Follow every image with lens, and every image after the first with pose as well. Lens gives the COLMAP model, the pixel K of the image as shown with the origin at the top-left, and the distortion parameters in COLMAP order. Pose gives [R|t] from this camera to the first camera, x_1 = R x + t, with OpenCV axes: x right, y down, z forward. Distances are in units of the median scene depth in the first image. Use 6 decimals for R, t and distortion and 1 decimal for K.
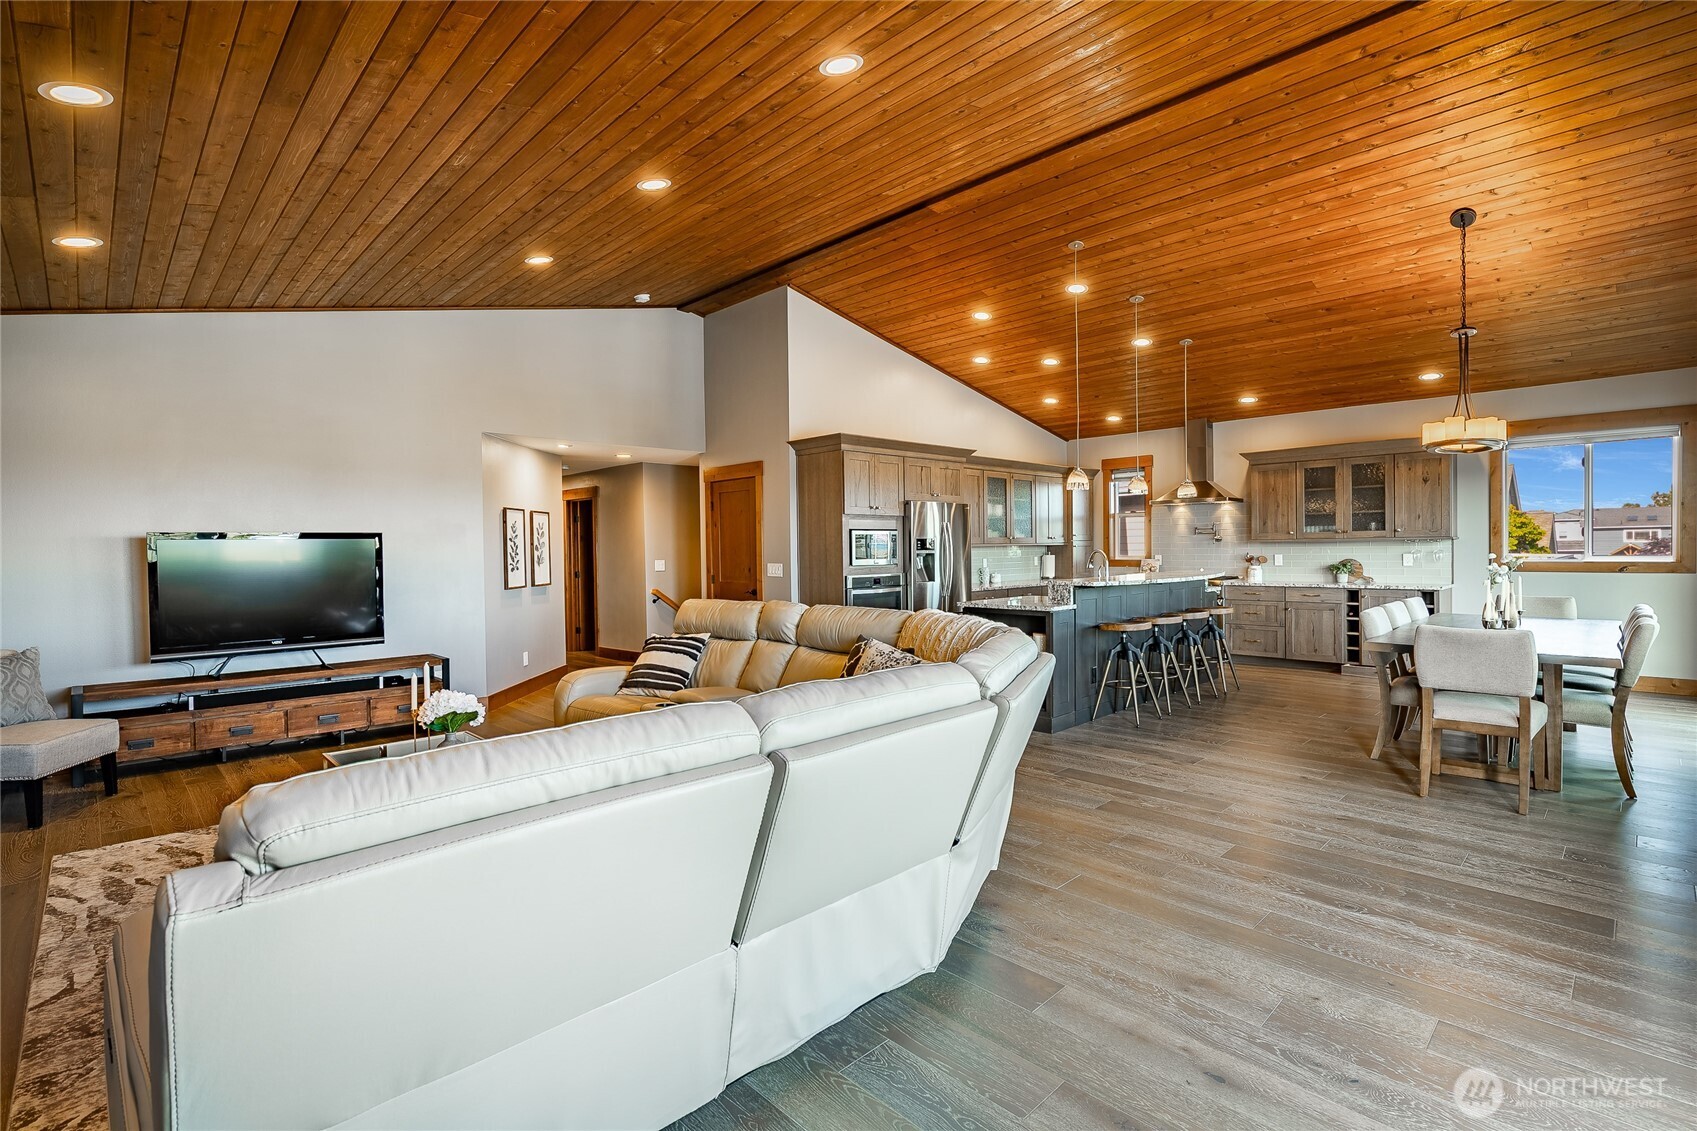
lens RADIAL K [[795.0, 0, 848.4], [0, 795.0, 561.7], [0, 0, 1]] dist [-0.003792, -0.002003]
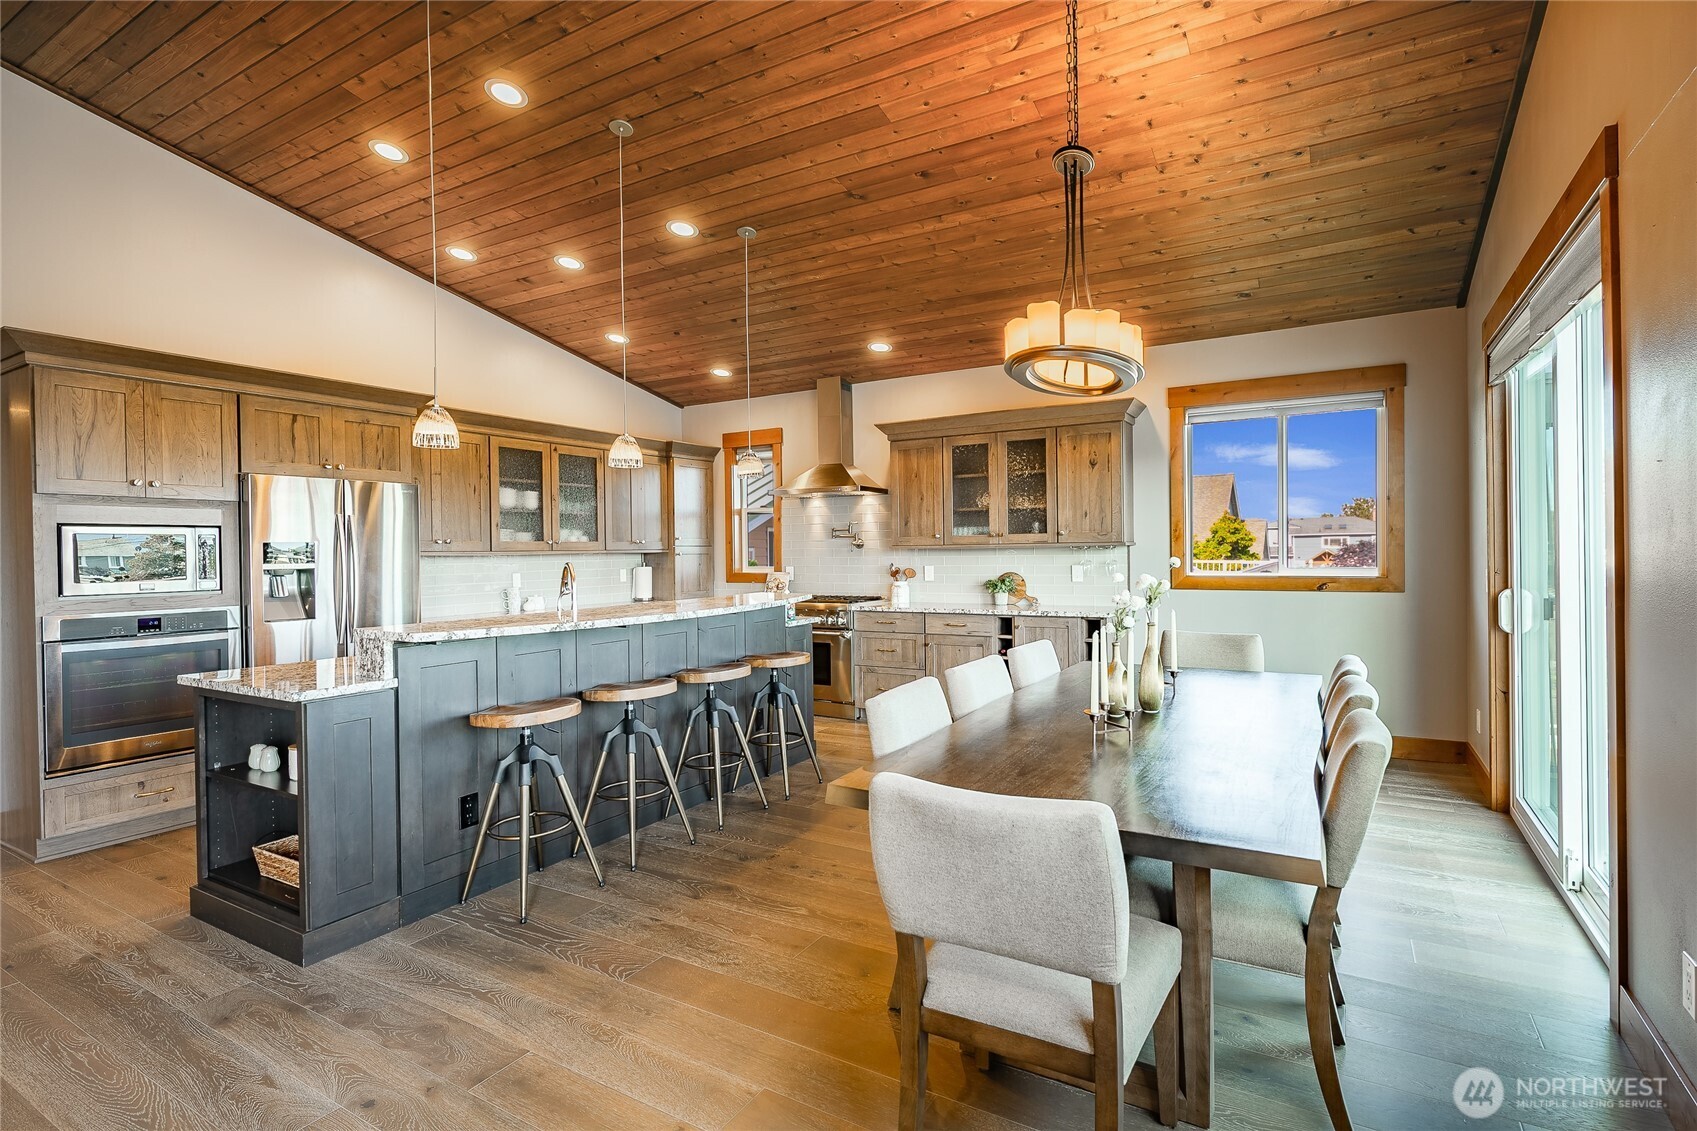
lens RADIAL K [[828.4, 0, 857.4], [0, 828.4, 560.0], [0, 0, 1]] dist [0.000752, -0.002649]
pose [[0.965127, -0.002530, 0.261770, 0.313147], [0.004881, 0.999953, -0.008331, -0.009748], [-0.261737, 0.009318, 0.965094, 0.320190]]
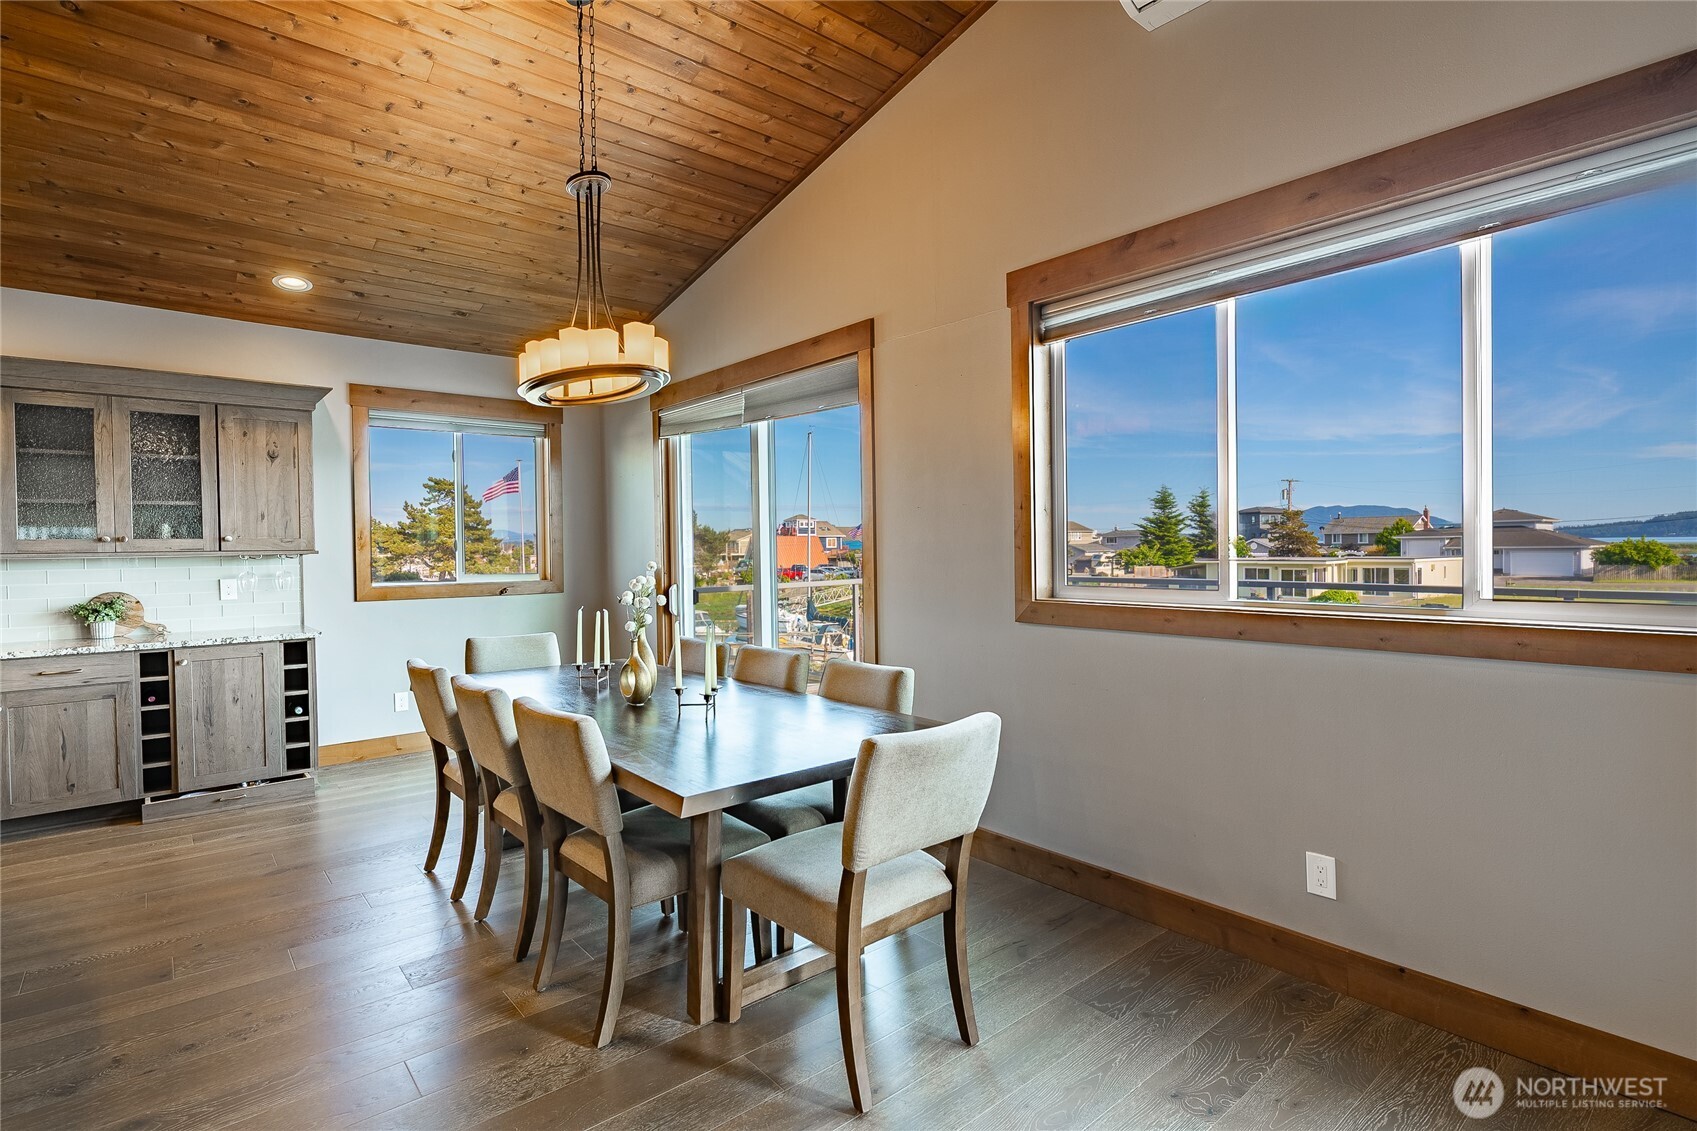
lens RADIAL K [[828.4, 0, 849.0], [0, 828.4, 560.8], [0, 0, 1]] dist [0.000752, -0.002649]
pose [[0.068704, -0.003522, 0.997631, 0.128115], [0.028805, 0.999584, 0.001546, -0.011582], [-0.997221, 0.028631, 0.068777, 0.504781]]
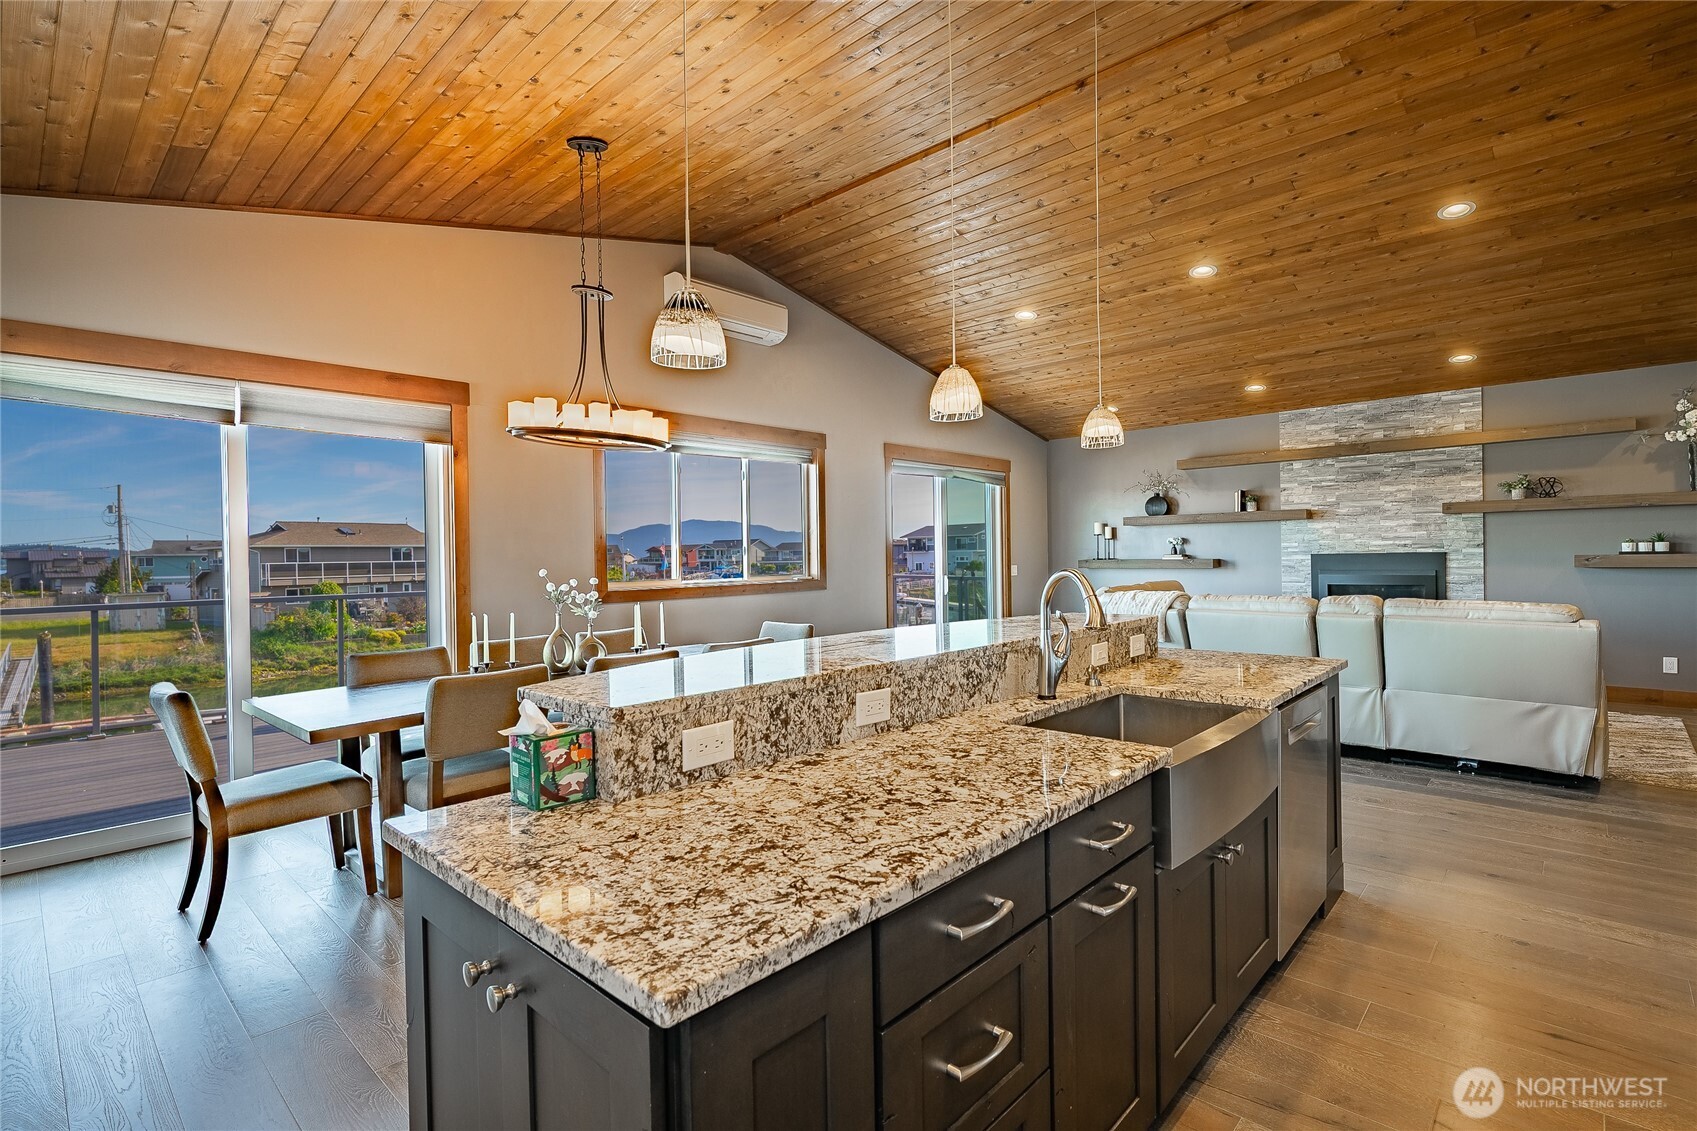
lens RADIAL K [[795.0, 0, 853.2], [0, 795.0, 563.1], [0, 0, 1]] dist [-0.003792, -0.002003]
pose [[-0.998396, 0.033082, -0.045947, 0.365481], [0.031719, 0.999044, 0.030096, -0.026393], [0.046899, 0.028591, -0.998490, 1.153996]]
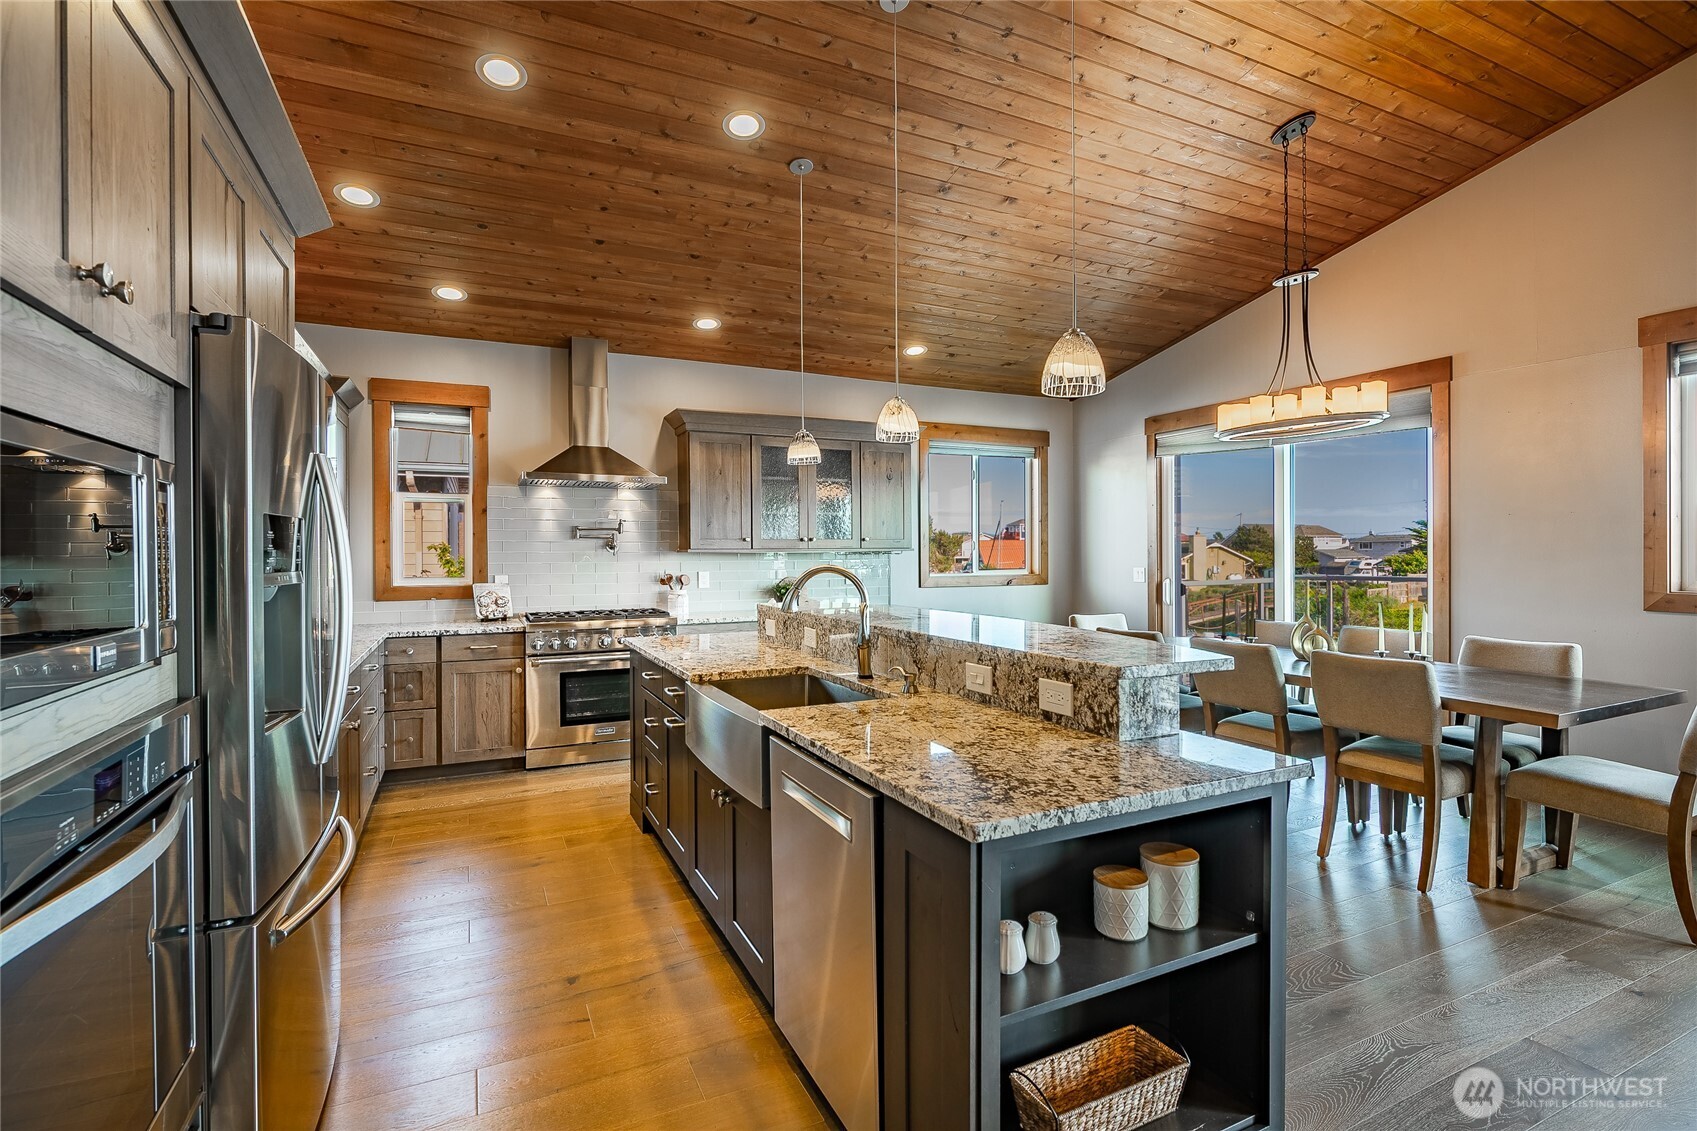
lens RADIAL K [[795.0, 0, 847.7], [0, 795.0, 562.3], [0, 0, 1]] dist [-0.003792, -0.002003]
pose [[0.321894, 0.000283, 0.946776, -0.052804], [0.017414, 0.999829, -0.006219, -0.012160], [-0.946616, 0.018489, 0.321834, 0.750878]]
